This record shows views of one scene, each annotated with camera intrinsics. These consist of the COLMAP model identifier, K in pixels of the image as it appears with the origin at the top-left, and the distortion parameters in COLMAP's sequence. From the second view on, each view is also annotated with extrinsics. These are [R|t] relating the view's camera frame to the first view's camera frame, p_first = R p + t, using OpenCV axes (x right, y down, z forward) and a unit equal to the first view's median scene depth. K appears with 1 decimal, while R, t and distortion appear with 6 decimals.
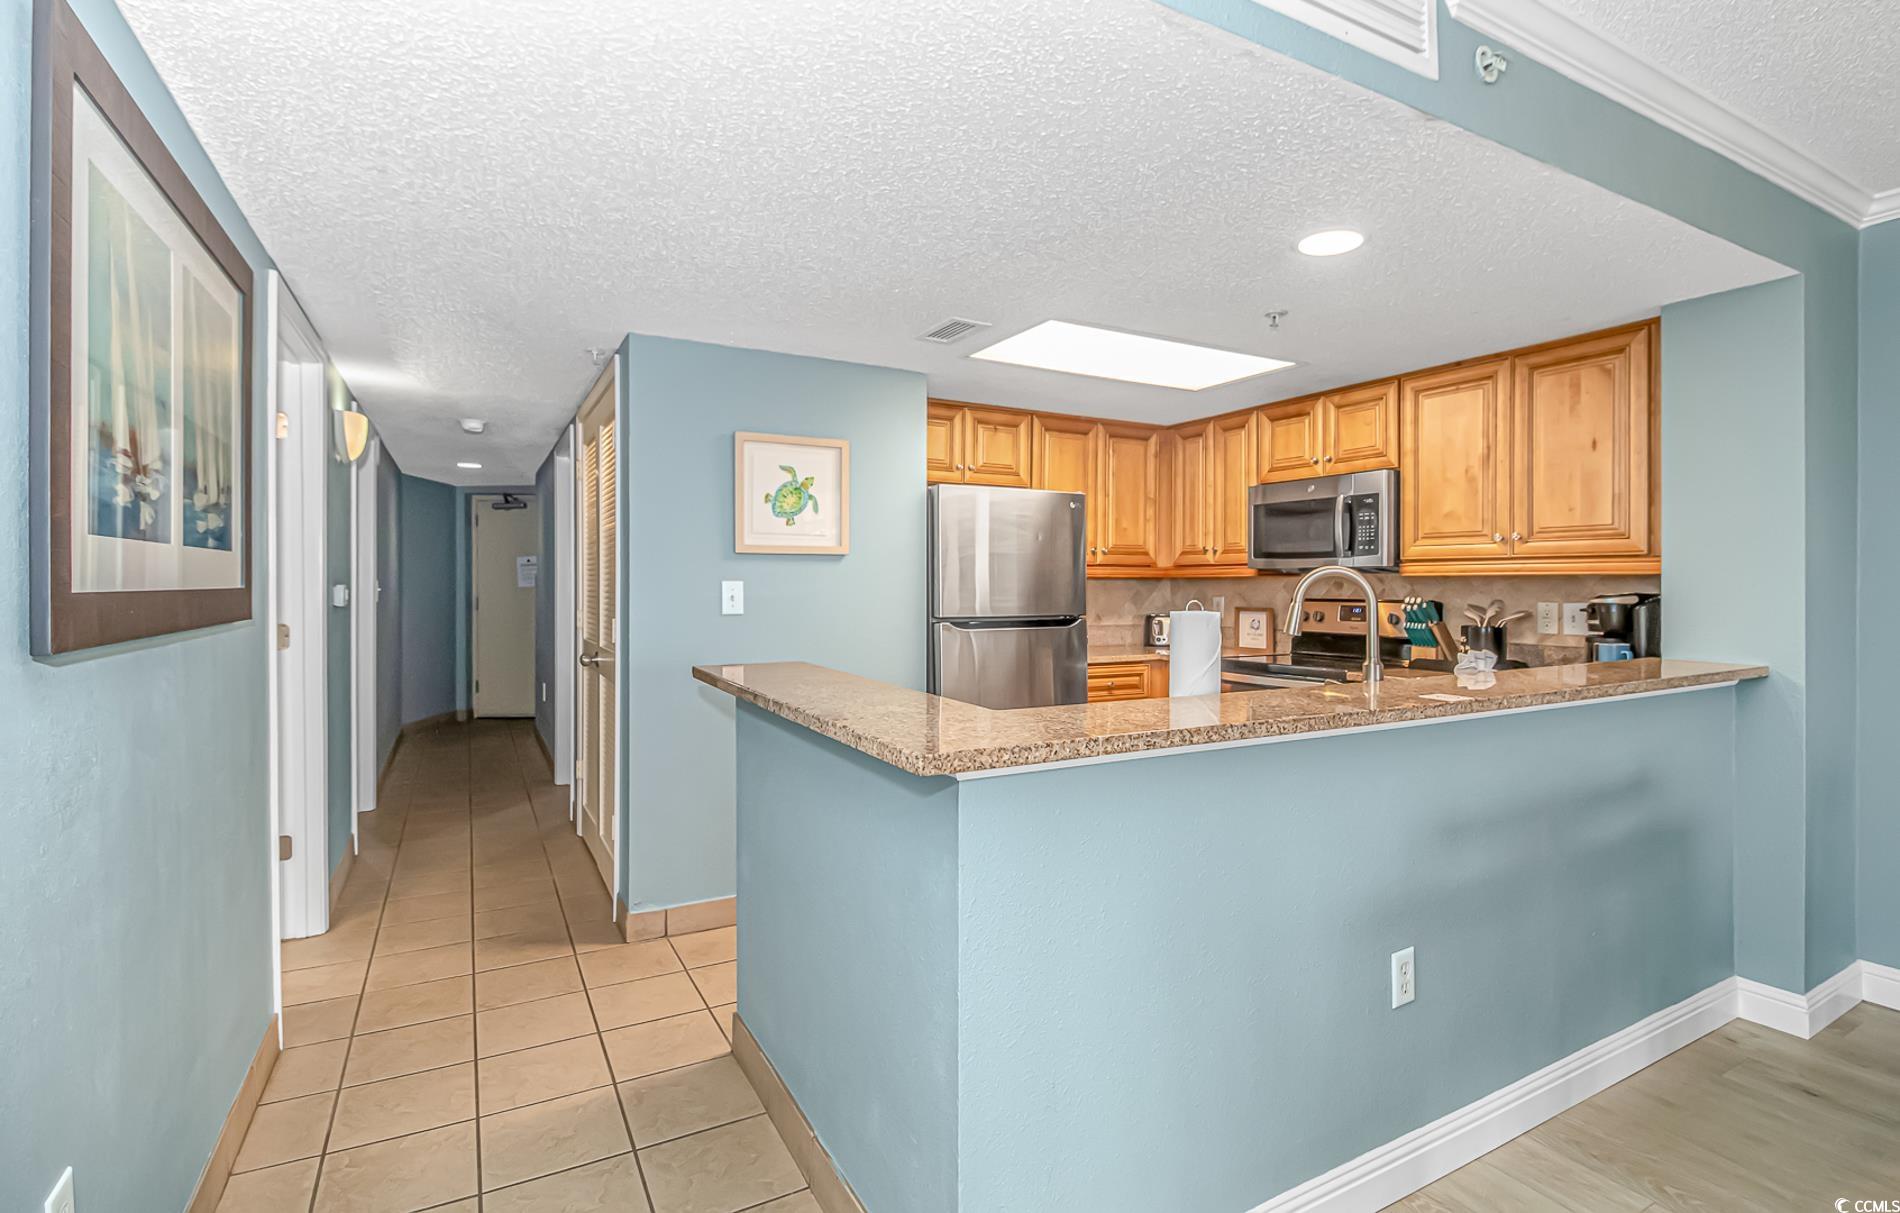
lens RADIAL K [[894.7, 0, 950.0], [0, 894.7, 606.5], [0, 0, 1]] dist [-0.000869, -0.000172]
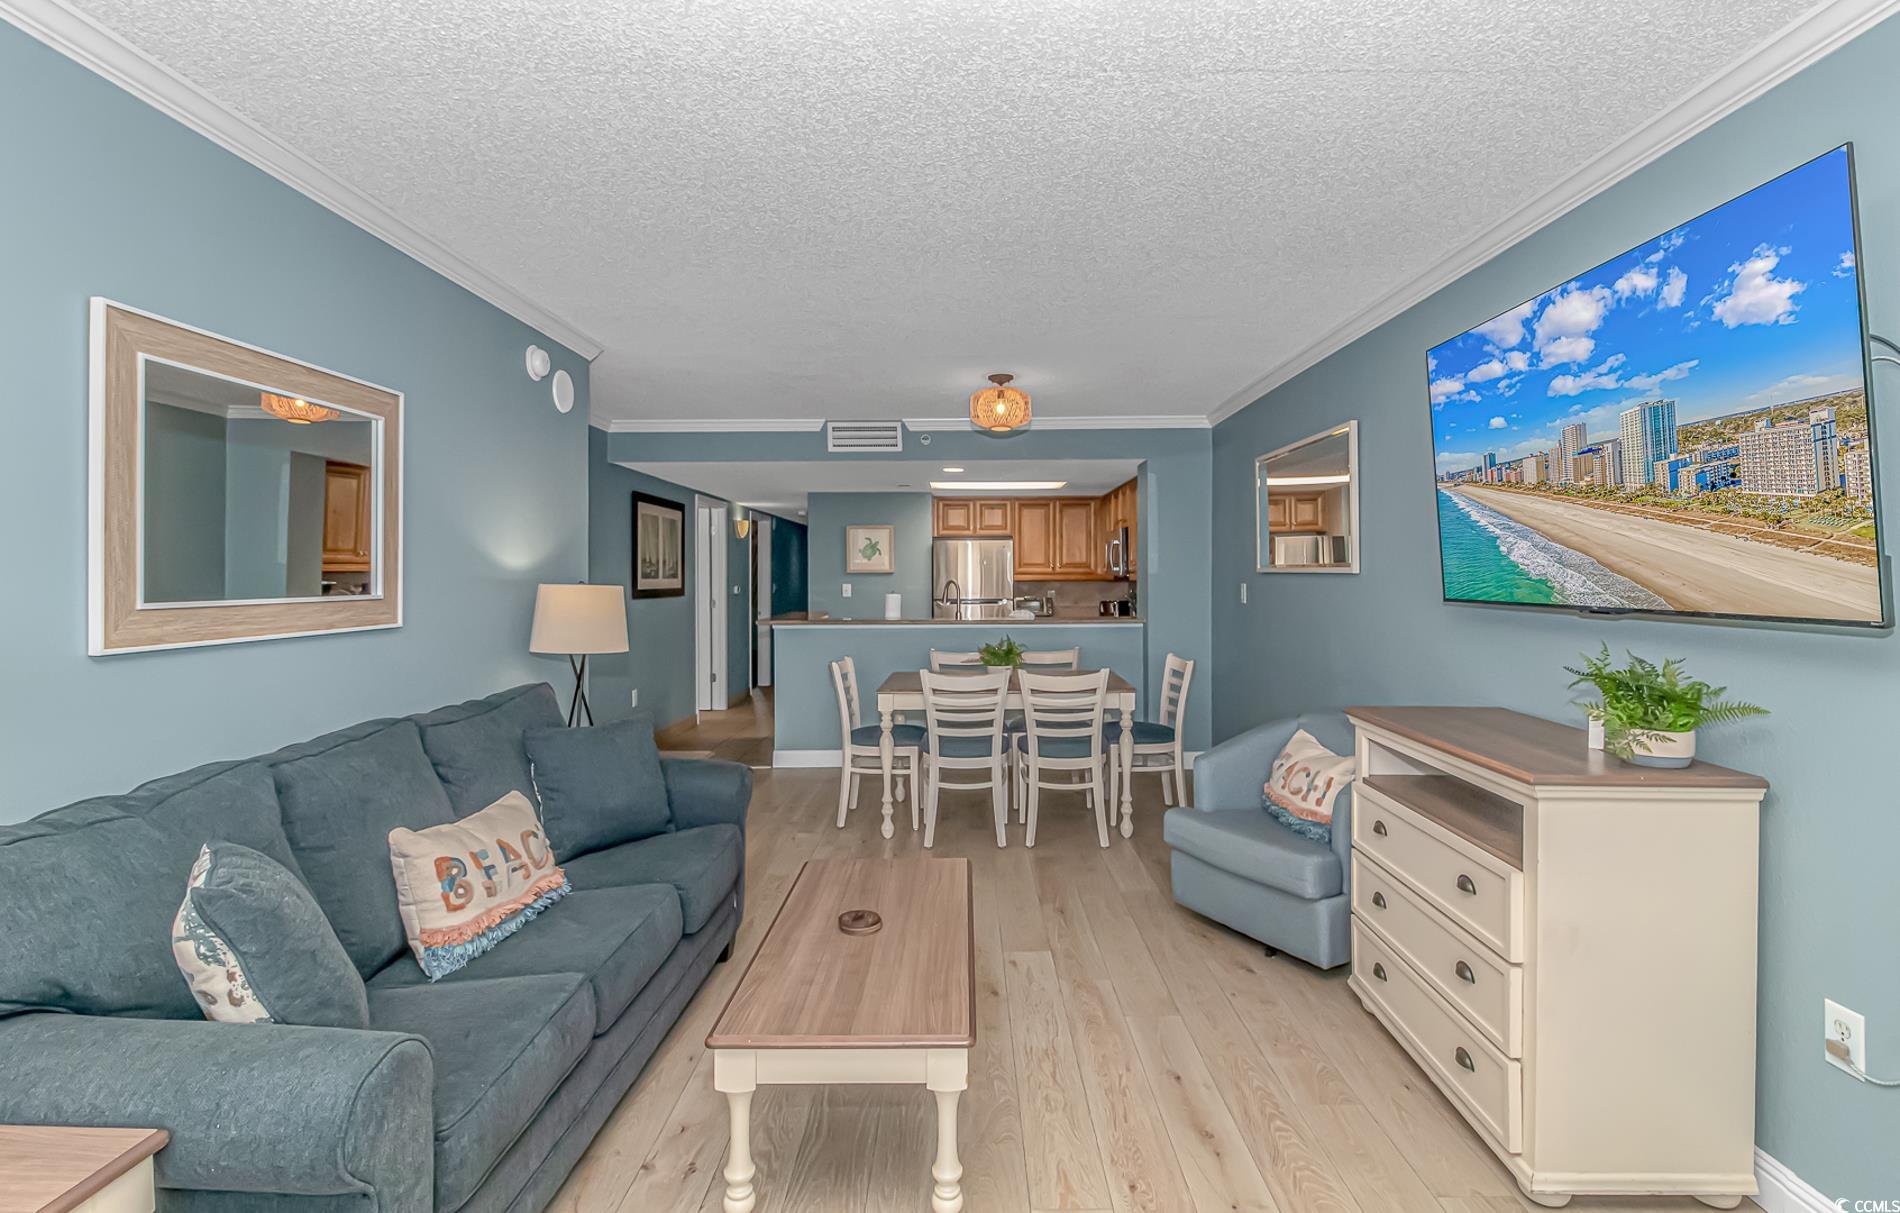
lens RADIAL K [[873.8, 0, 974.9], [0, 873.8, 577.6], [0, 0, 1]] dist [-0.001821, -0.000283]
pose [[0.885516, -0.007349, -0.464551, 1.206335], [-0.004964, 0.999668, -0.025277, 0.014743], [0.464583, 0.024690, 0.885186, -1.012474]]
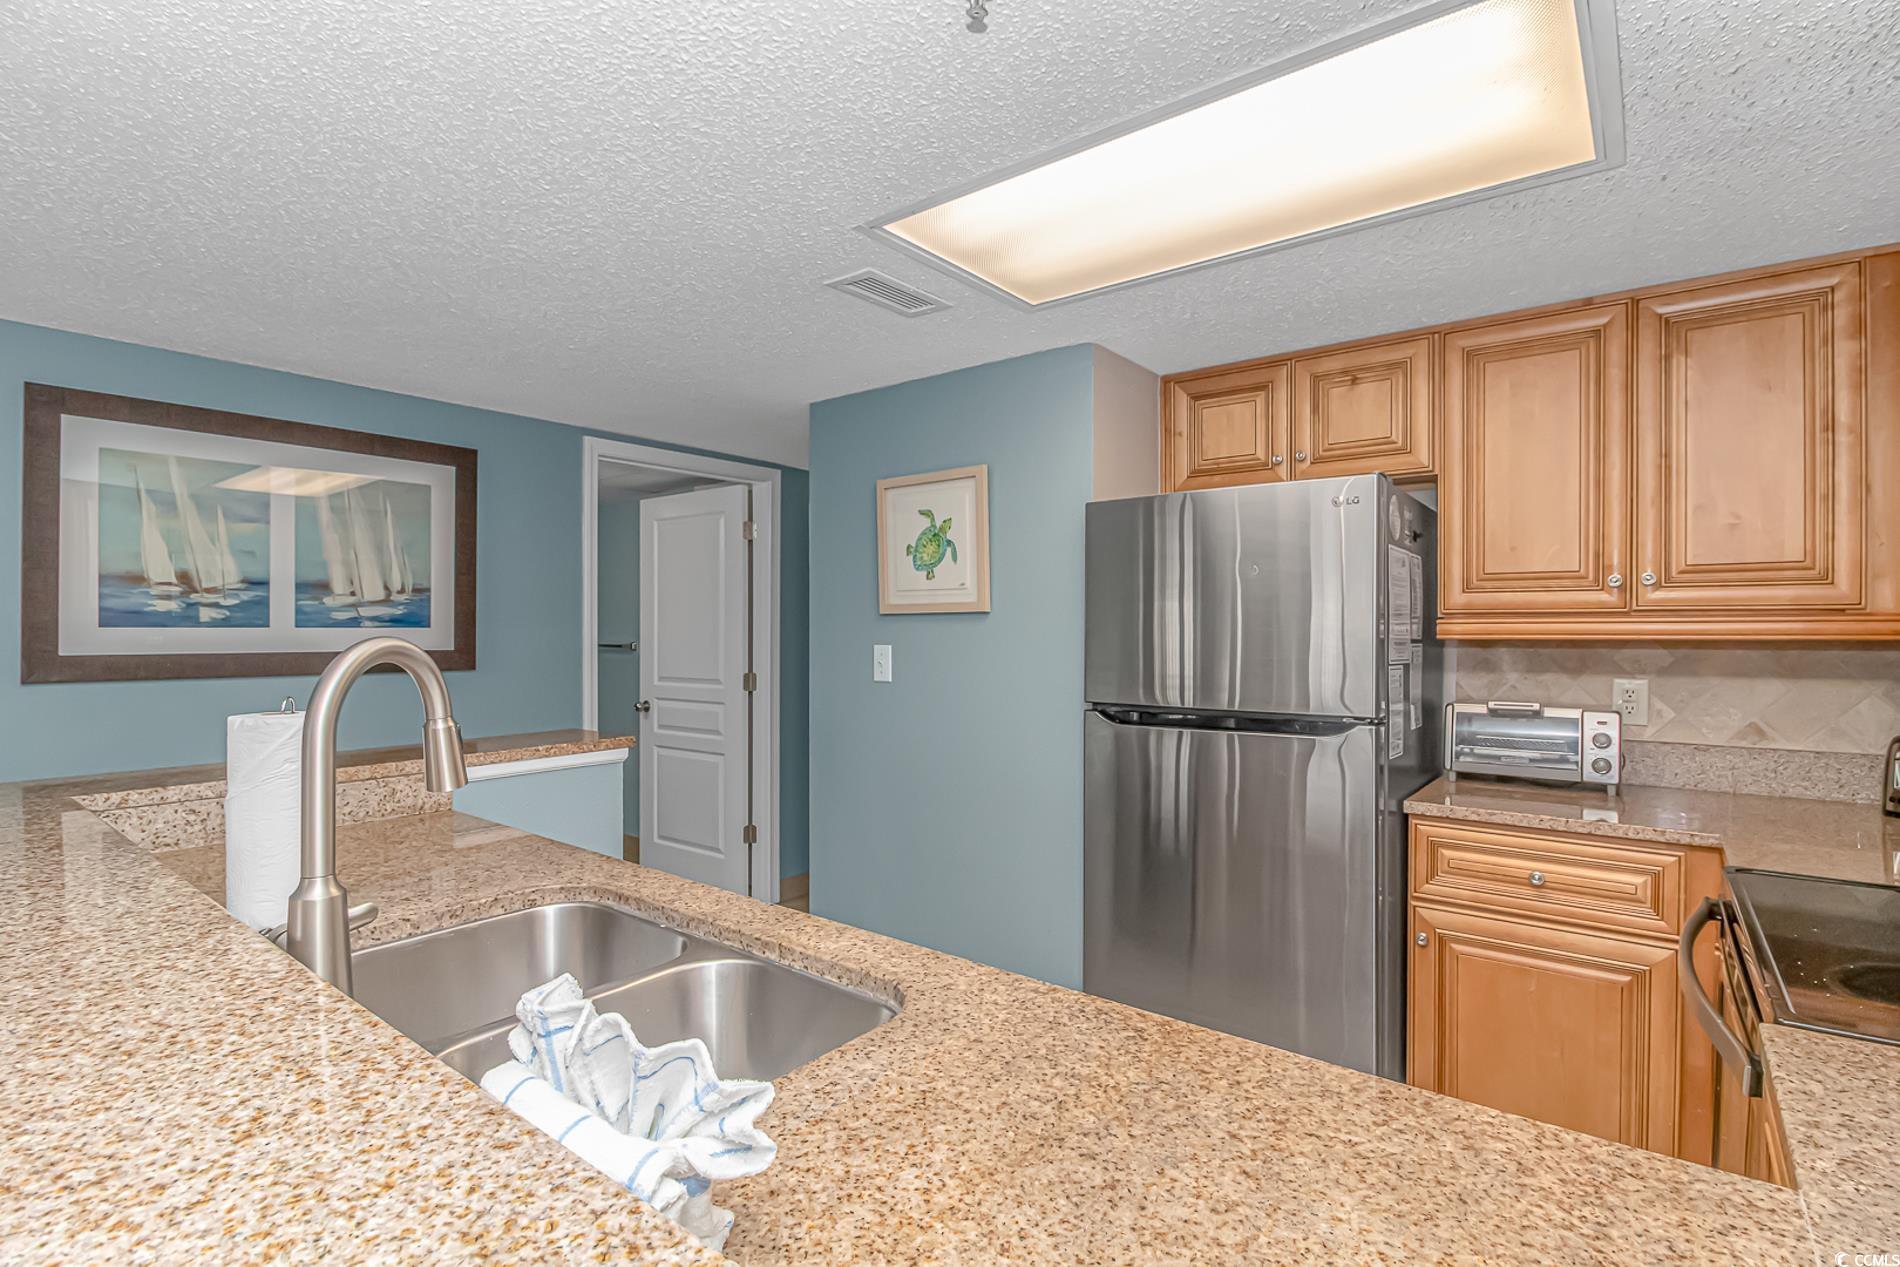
lens RADIAL K [[884.1, 0, 985.6], [0, 884.1, 626.4], [0, 0, 1]] dist [-0.000097, 0.000516]
pose [[0.406656, -0.008444, -0.913542, 0.600083], [-0.023352, 0.999534, -0.019634, -0.031146], [0.913283, 0.029317, 0.406270, 0.708747]]
